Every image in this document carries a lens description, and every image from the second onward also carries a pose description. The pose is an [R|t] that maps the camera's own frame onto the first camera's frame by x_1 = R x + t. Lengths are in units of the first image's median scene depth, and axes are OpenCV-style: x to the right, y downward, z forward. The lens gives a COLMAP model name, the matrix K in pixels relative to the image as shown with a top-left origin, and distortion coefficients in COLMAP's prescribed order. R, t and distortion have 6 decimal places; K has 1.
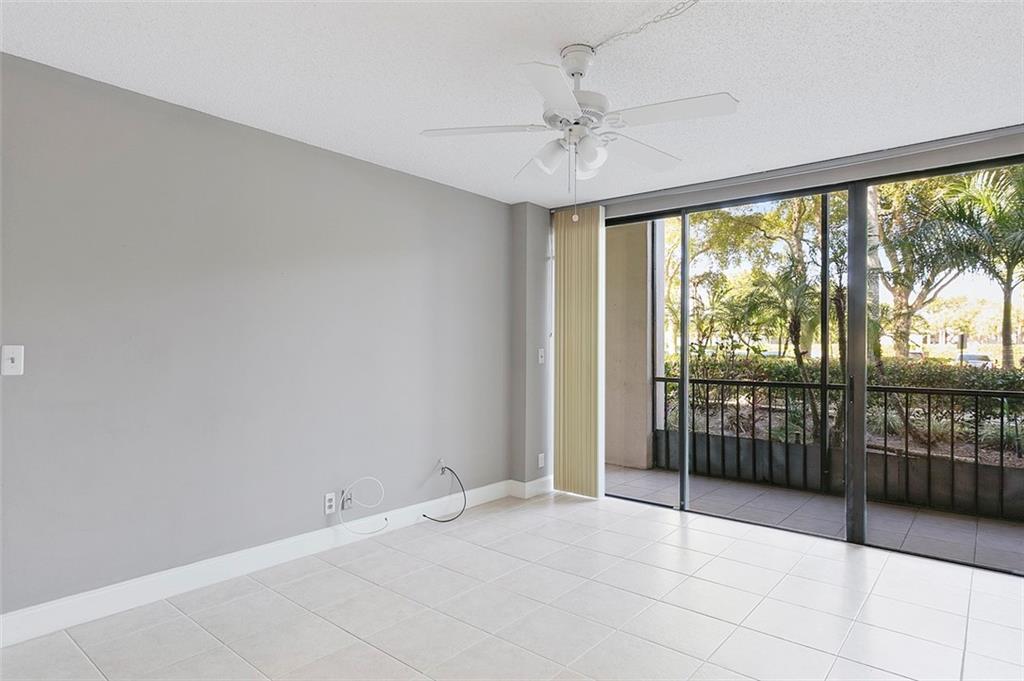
lens RADIAL K [[595.3, 0, 504.7], [0, 595.3, 343.9], [0, 0, 1]] dist [-0.010047, 0.000214]
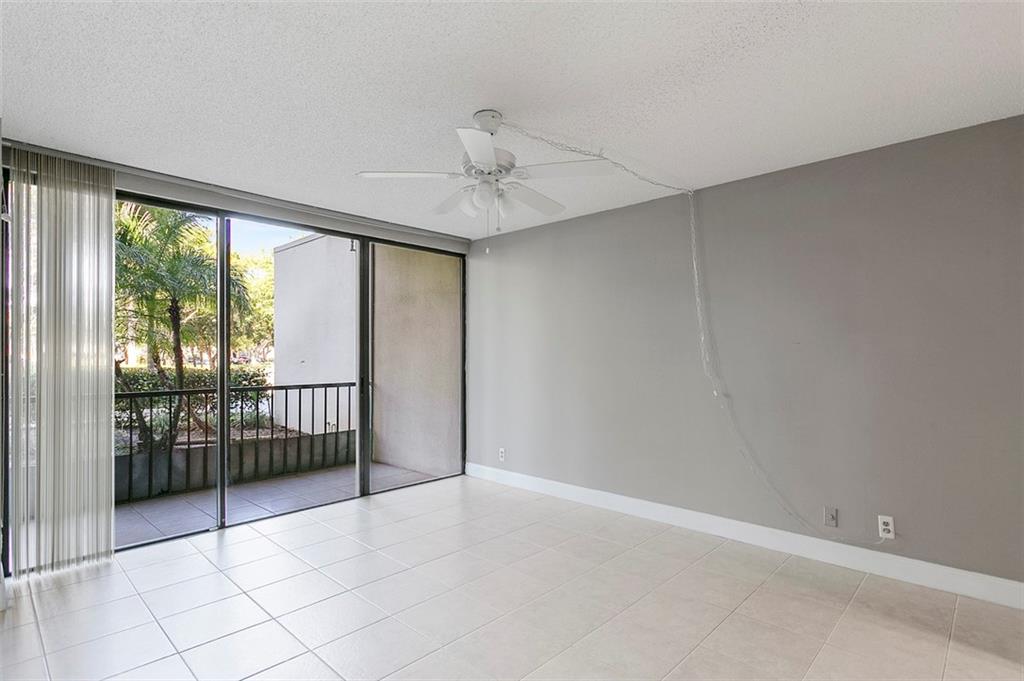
lens RADIAL K [[520.3, 0, 531.8], [0, 520.3, 348.5], [0, 0, 1]] dist [-0.002619, 0.002332]
pose [[0.030918, 0.004205, 0.999513, -0.473557], [-0.000469, 0.999991, -0.004192, -0.002723], [-0.999522, -0.000339, 0.030920, 0.441410]]
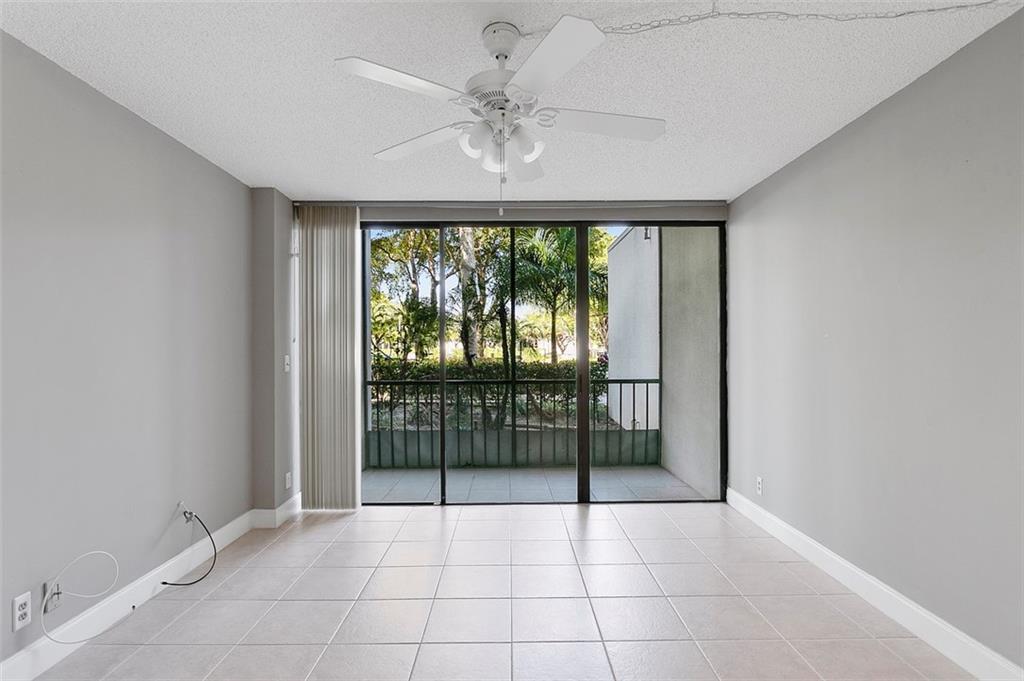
lens RADIAL K [[520.3, 0, 518.5], [0, 520.3, 344.6], [0, 0, 1]] dist [-0.002619, 0.002332]
pose [[0.754082, -0.003810, 0.656770, -0.194460], [0.009579, 0.999941, -0.005197, -0.000789], [-0.656711, 0.010210, 0.754073, 0.187145]]
